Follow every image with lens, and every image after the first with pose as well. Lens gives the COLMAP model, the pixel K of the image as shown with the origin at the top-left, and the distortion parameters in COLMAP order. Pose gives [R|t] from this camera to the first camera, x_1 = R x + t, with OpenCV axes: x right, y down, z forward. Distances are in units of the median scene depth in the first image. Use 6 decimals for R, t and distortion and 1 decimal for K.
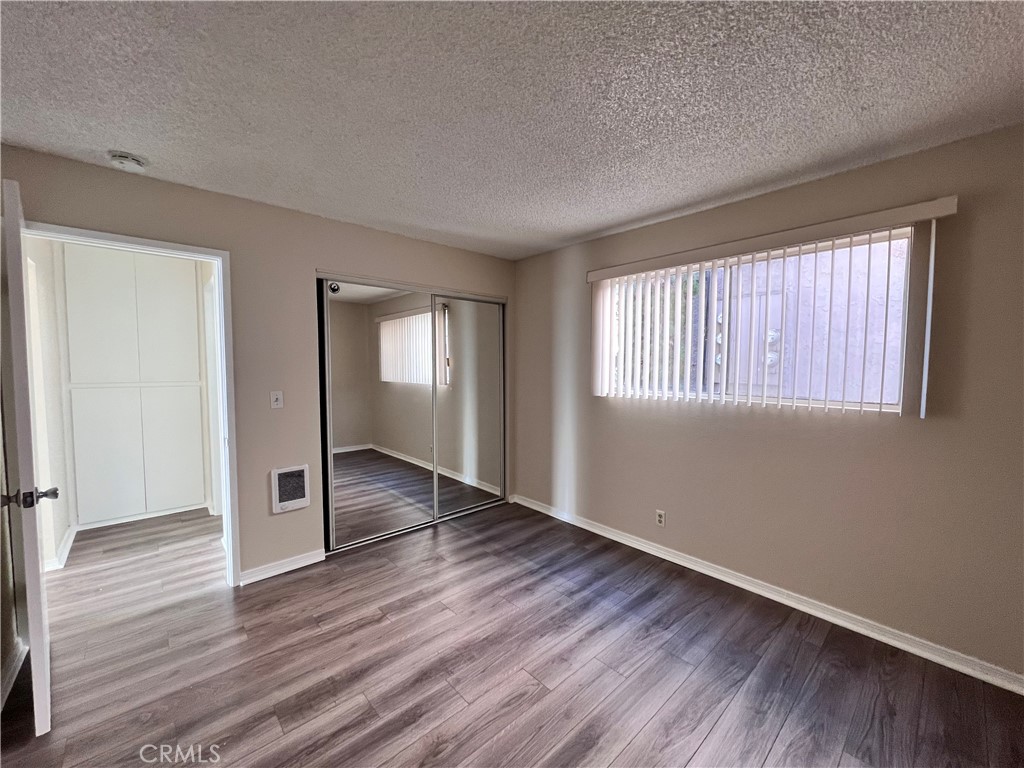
lens RADIAL K [[410.5, 0, 512.0], [0, 410.5, 384.0], [0, 0, 1]] dist [0.000946, -0.000035]
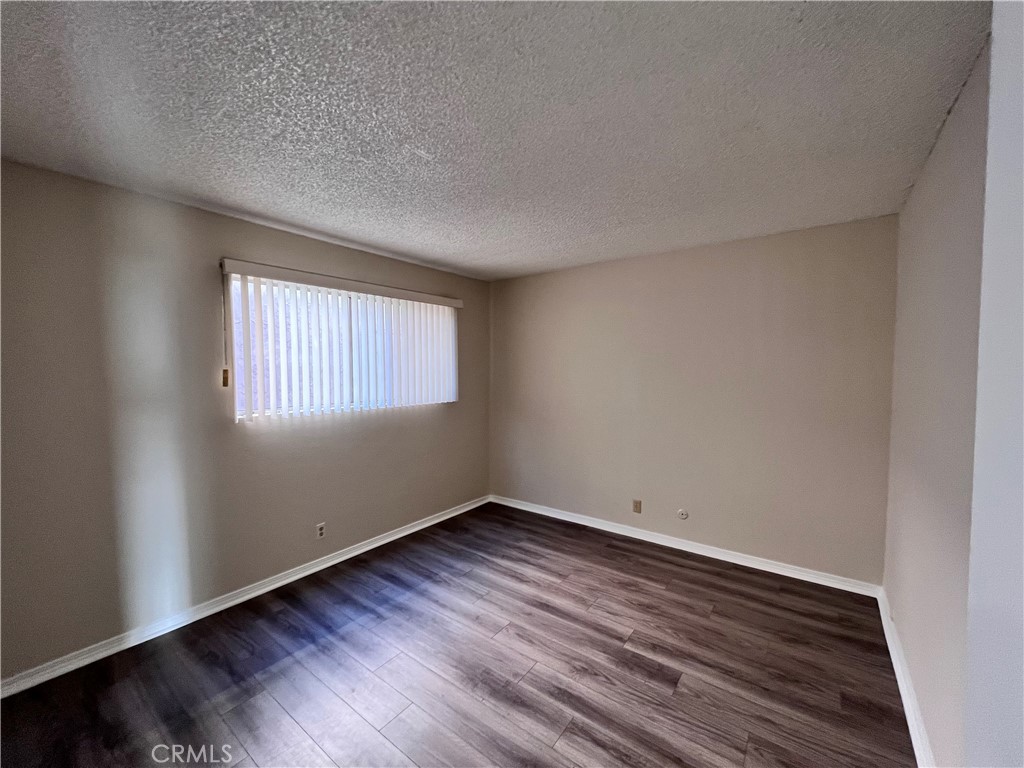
lens RADIAL K [[408.3, 0, 512.0], [0, 408.3, 384.0], [0, 0, 1]] dist [-0.000654, -0.000039]
pose [[-0.189852, -0.042219, 0.980905, -0.985495], [0.051239, 0.997287, 0.052842, -0.090621], [-0.980475, 0.060293, -0.187174, 0.989178]]
